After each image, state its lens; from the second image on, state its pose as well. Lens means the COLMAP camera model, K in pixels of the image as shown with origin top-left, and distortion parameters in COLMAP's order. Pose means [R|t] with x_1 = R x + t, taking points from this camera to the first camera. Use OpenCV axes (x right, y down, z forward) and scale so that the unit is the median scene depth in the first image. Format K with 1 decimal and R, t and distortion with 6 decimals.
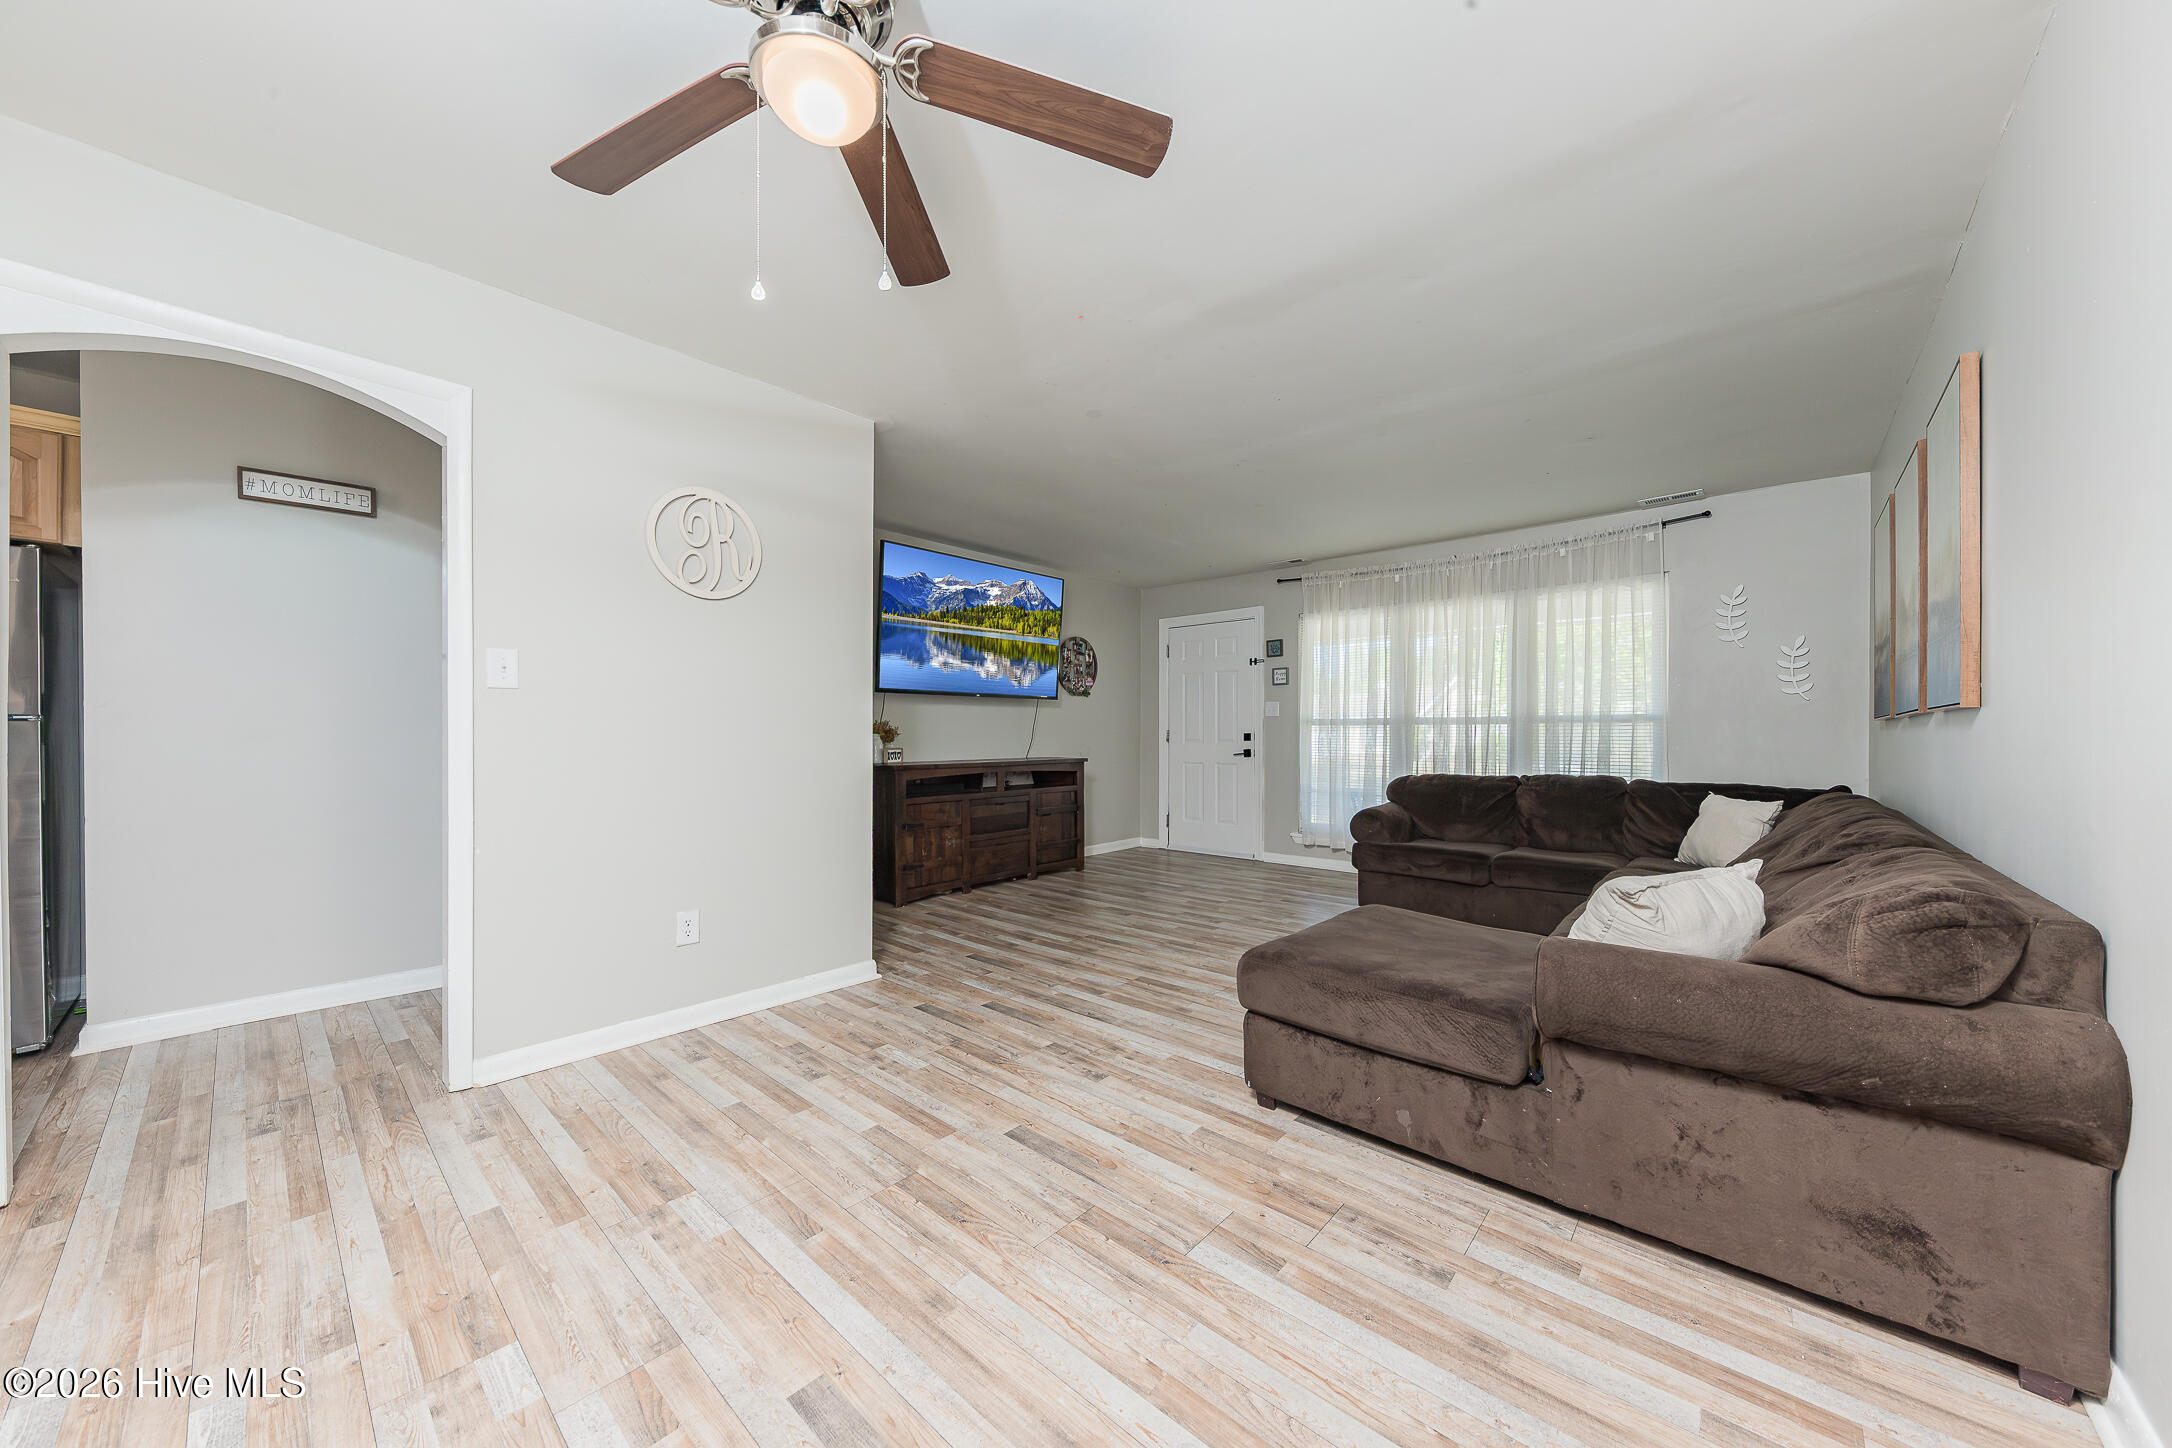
lens RADIAL K [[763.2, 0, 1069.8], [0, 763.2, 737.5], [0, 0, 1]] dist [-0.001604, -0.000187]
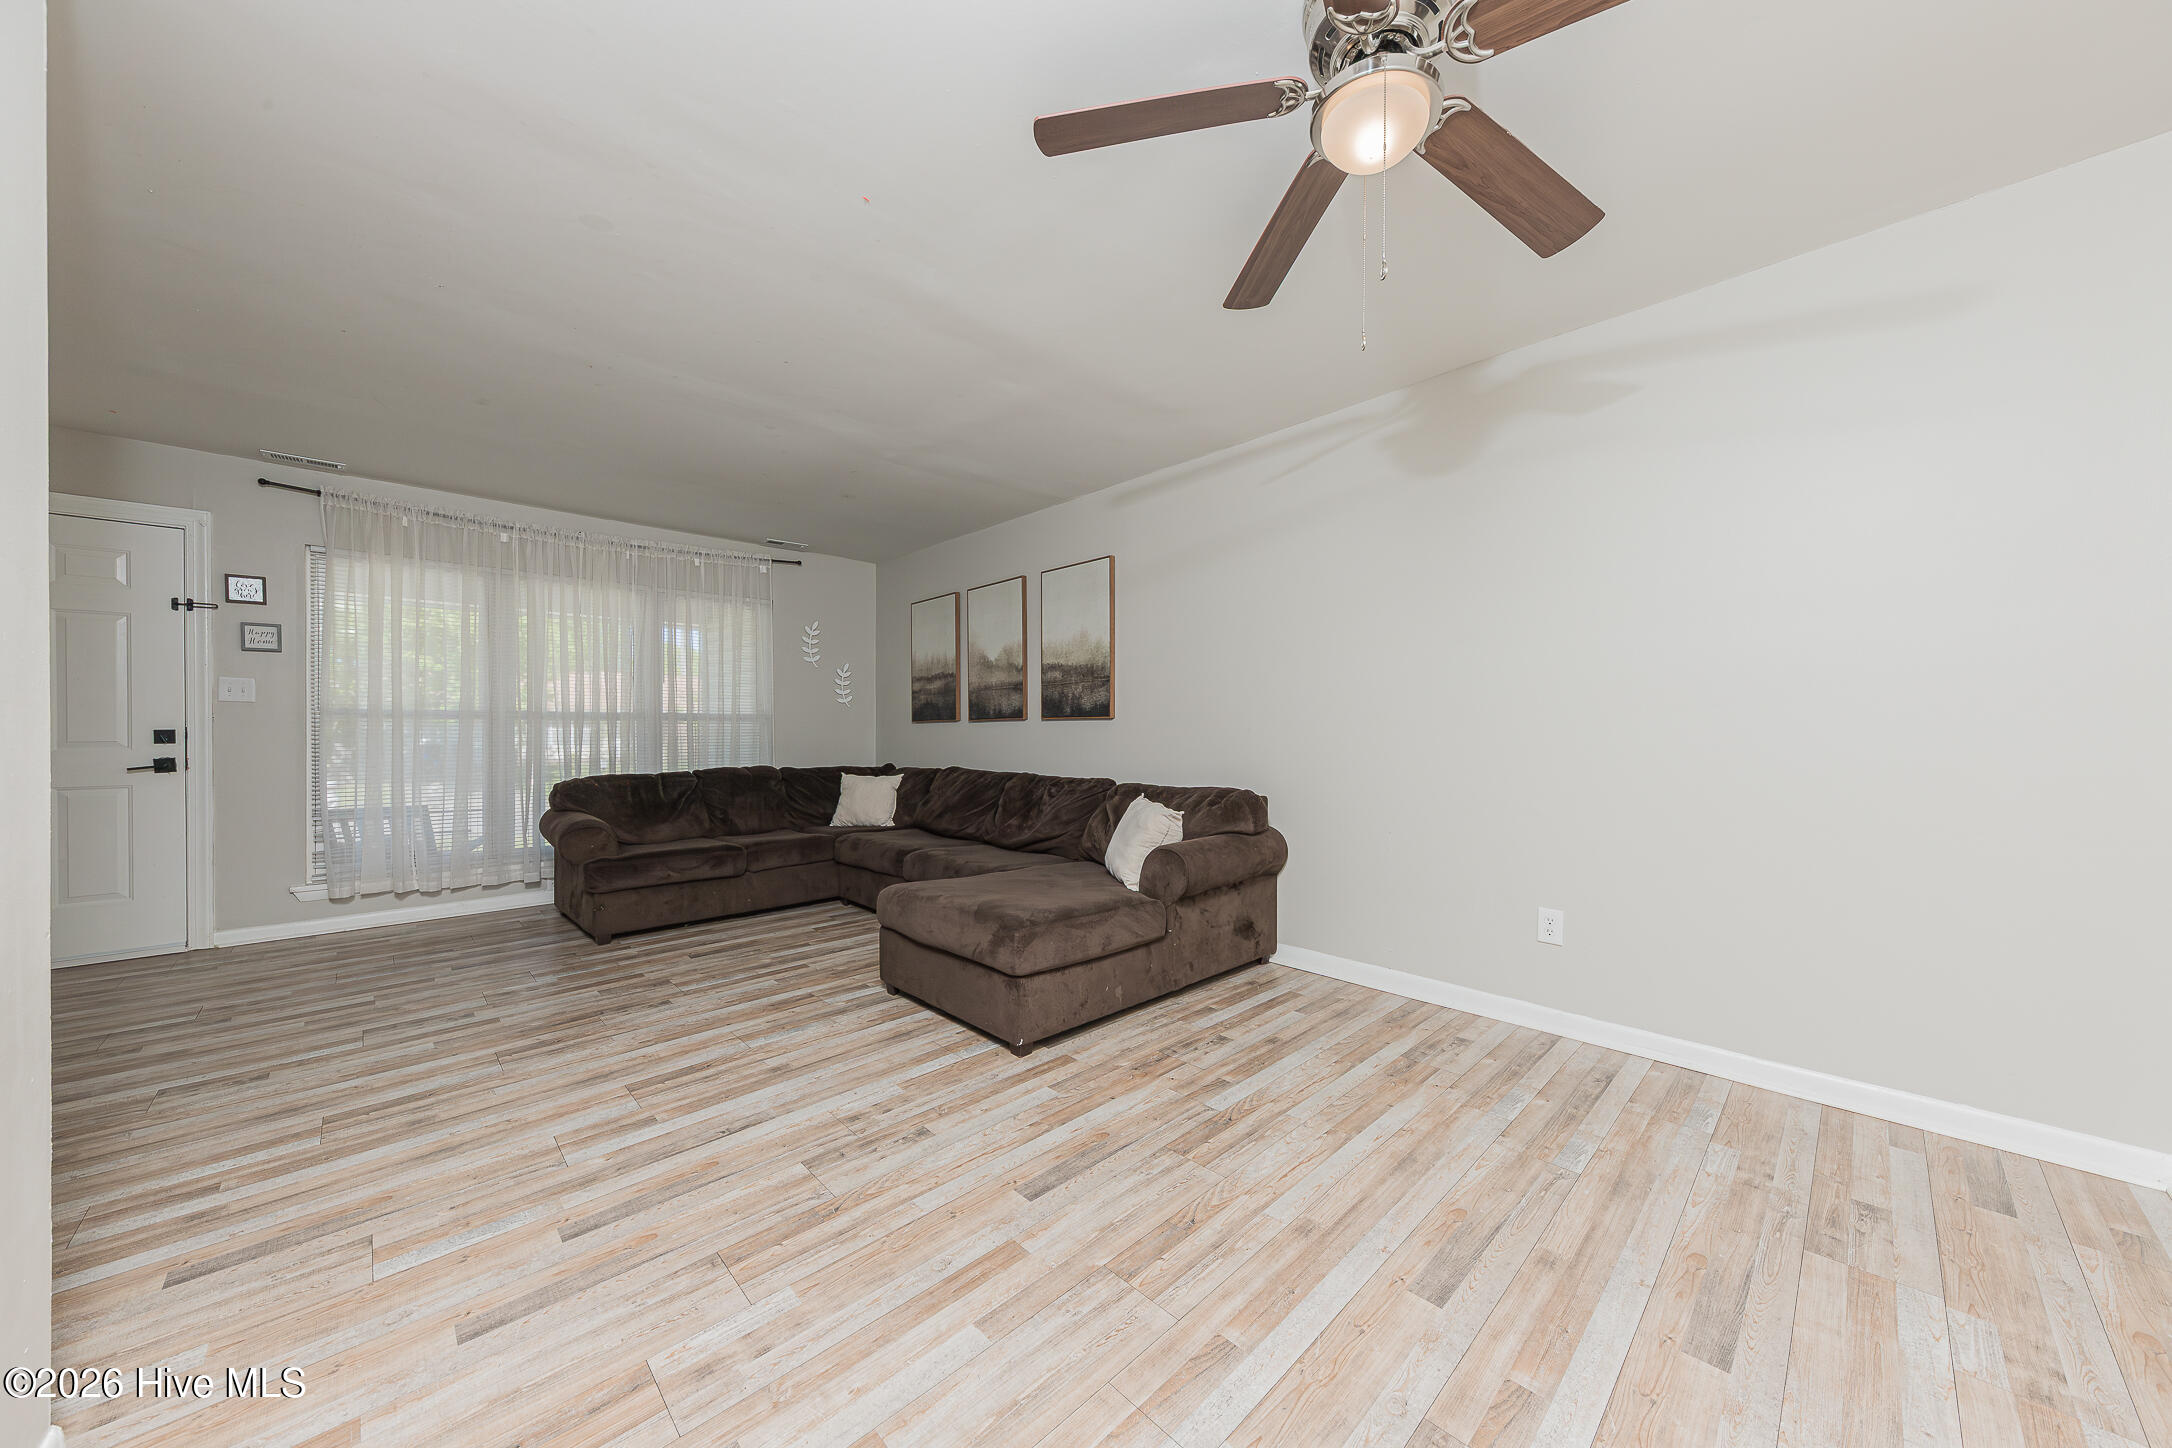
lens RADIAL K [[752.9, 0, 1110.5], [0, 752.9, 729.3], [0, 0, 1]] dist [-0.002268, -0.000145]
pose [[0.032902, 0.000640, 0.999458, -0.595870], [0.006516, 0.999978, -0.000855, -0.002380], [-0.999437, 0.006541, 0.032898, 0.570557]]
